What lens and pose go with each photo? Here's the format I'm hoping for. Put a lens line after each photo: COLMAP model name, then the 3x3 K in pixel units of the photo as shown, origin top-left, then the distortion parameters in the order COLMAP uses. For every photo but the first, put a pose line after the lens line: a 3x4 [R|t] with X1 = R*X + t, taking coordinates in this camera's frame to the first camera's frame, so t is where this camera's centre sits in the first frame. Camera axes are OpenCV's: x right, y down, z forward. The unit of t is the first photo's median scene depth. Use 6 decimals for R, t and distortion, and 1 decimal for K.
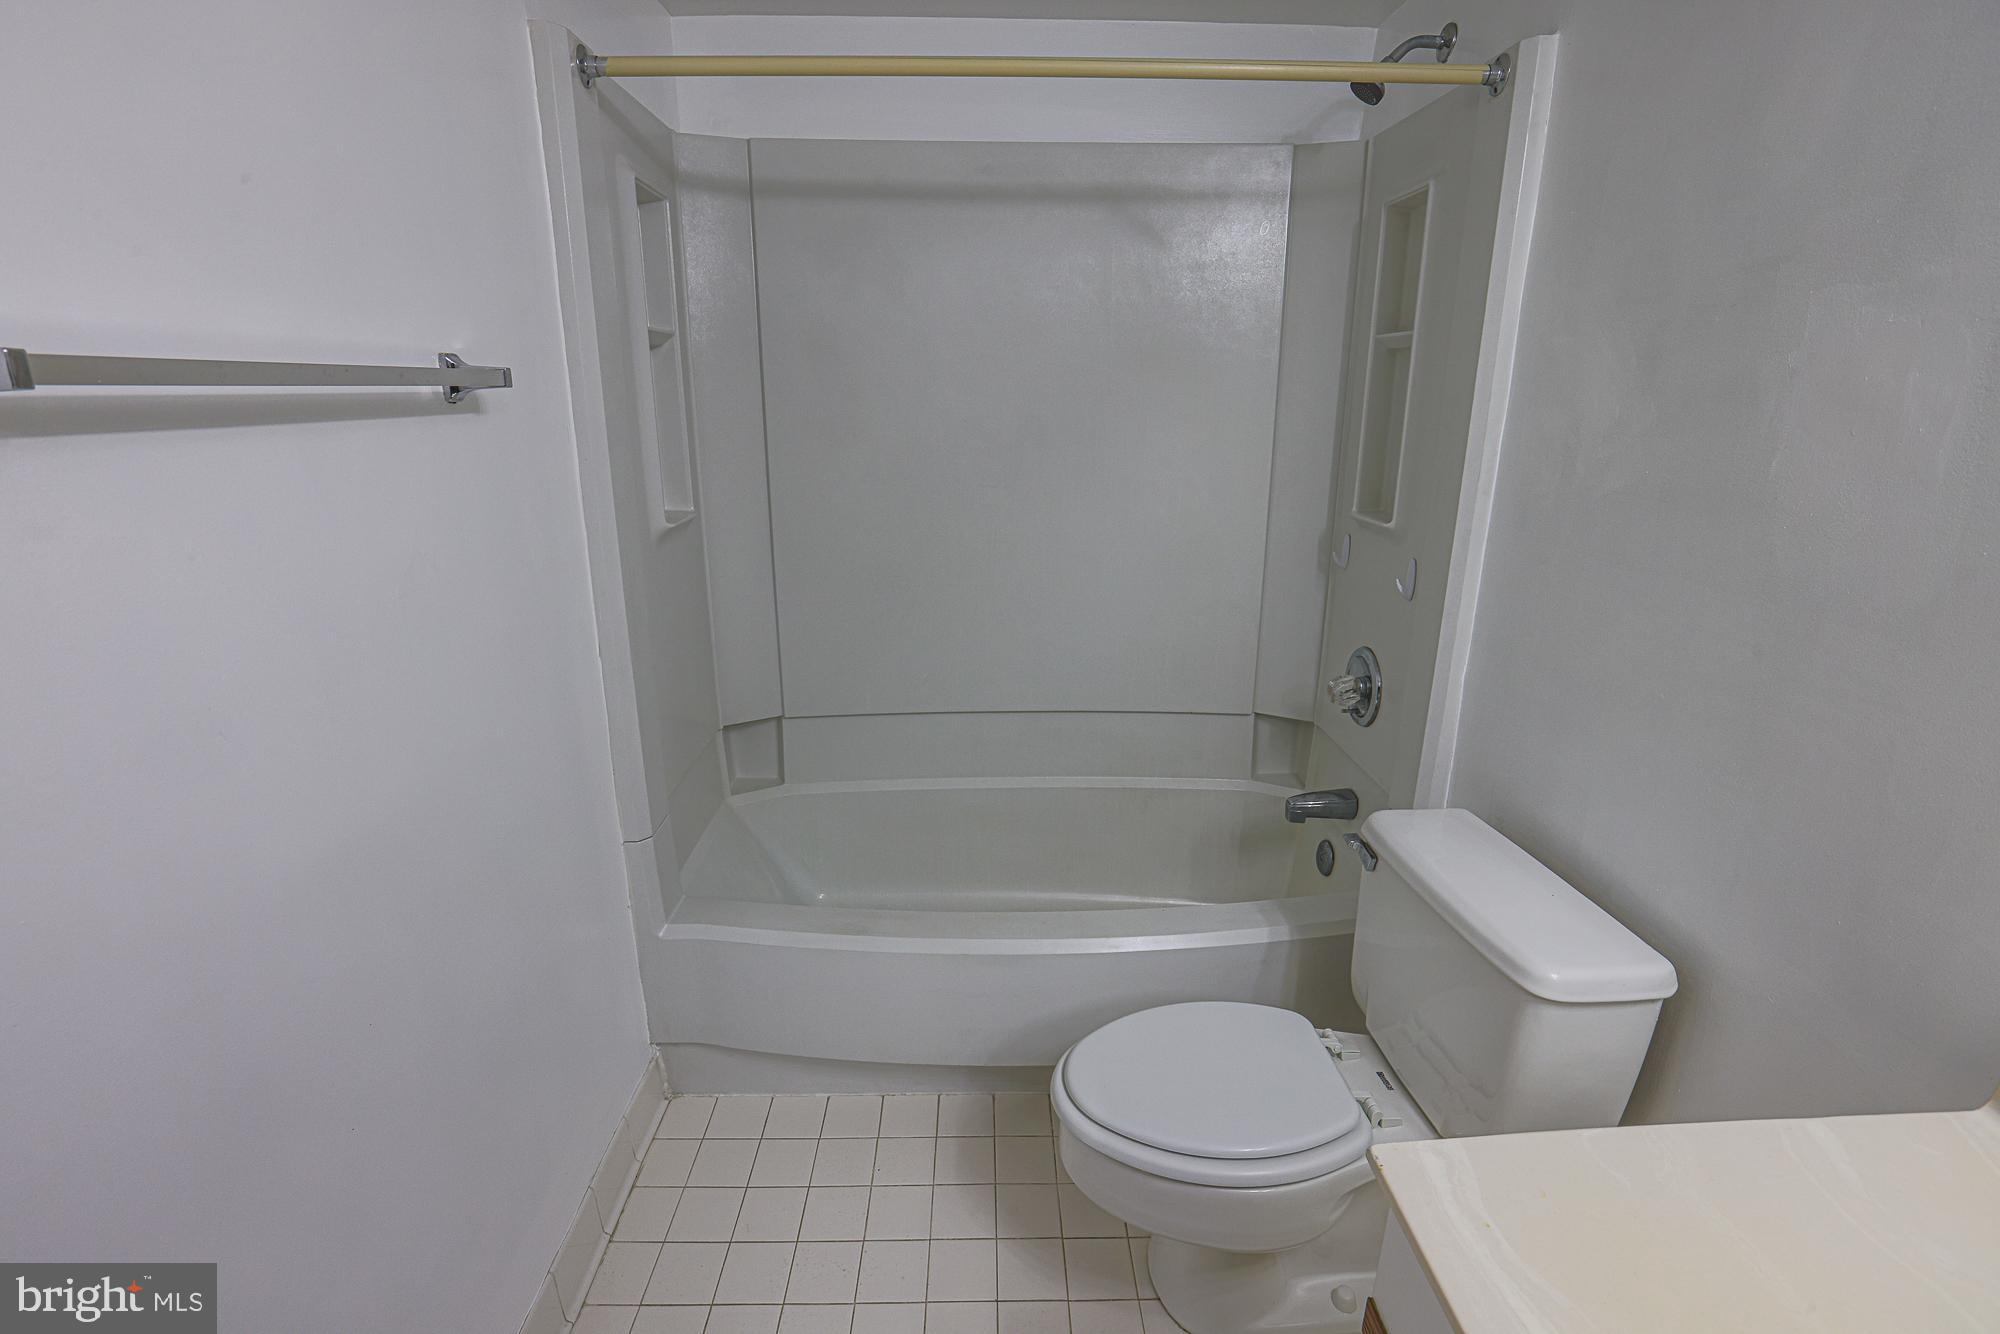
lens RADIAL K [[920.2, 0, 974.9], [0, 920.2, 649.0], [0, 0, 1]] dist [-0.047436, 0.018598]
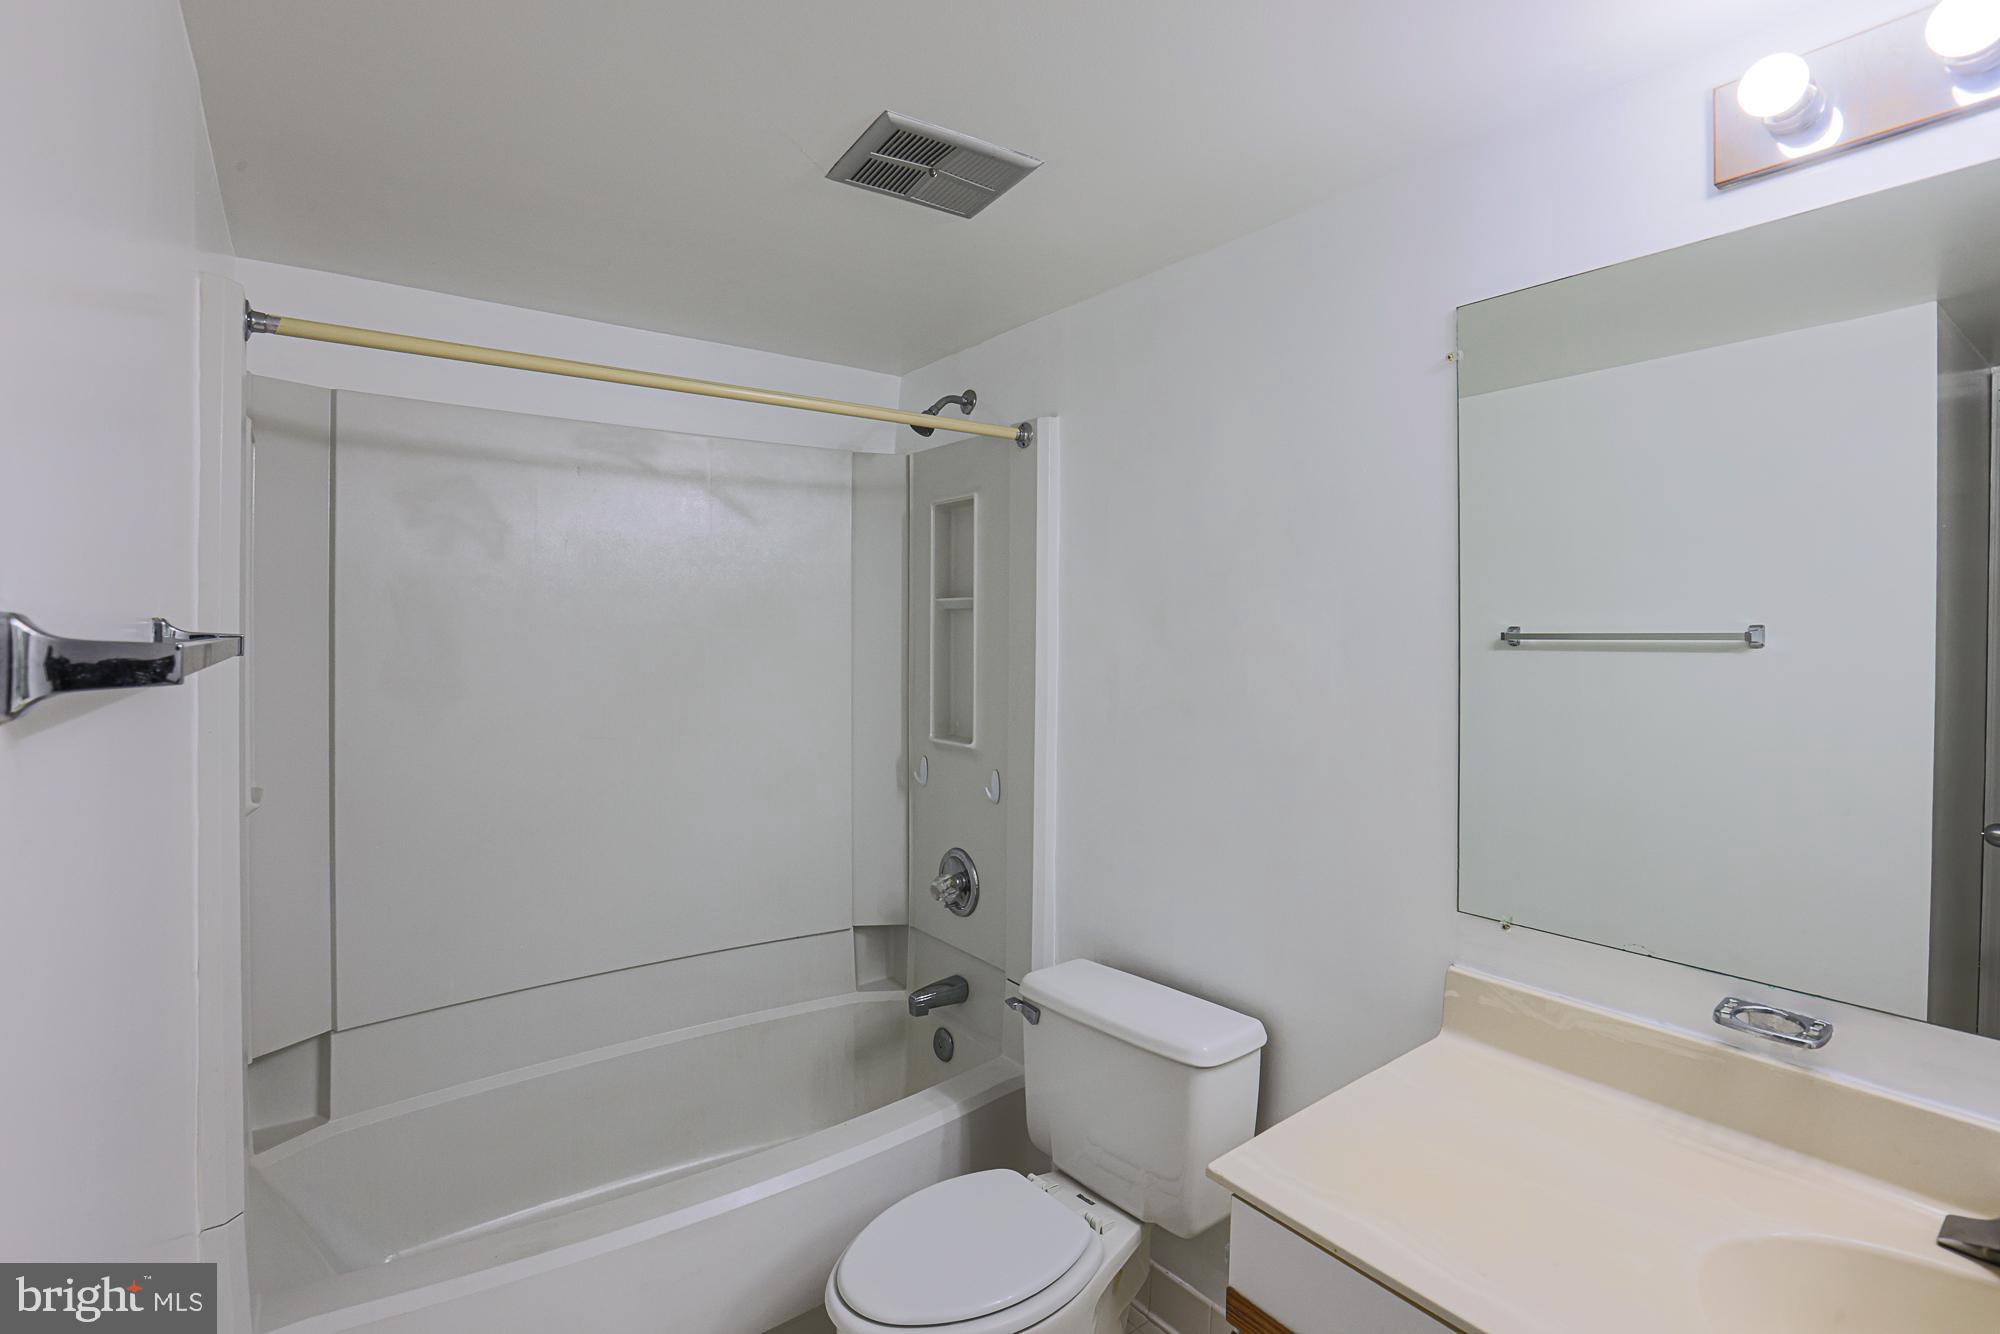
lens RADIAL K [[932.4, 0, 981.5], [0, 932.4, 632.3], [0, 0, 1]] dist [-0.056302, 0.021306]
pose [[0.824517, -0.003140, 0.565828, -0.237655], [0.155177, 0.962900, -0.220778, -0.000266], [-0.544143, 0.269838, 0.794415, -0.062968]]
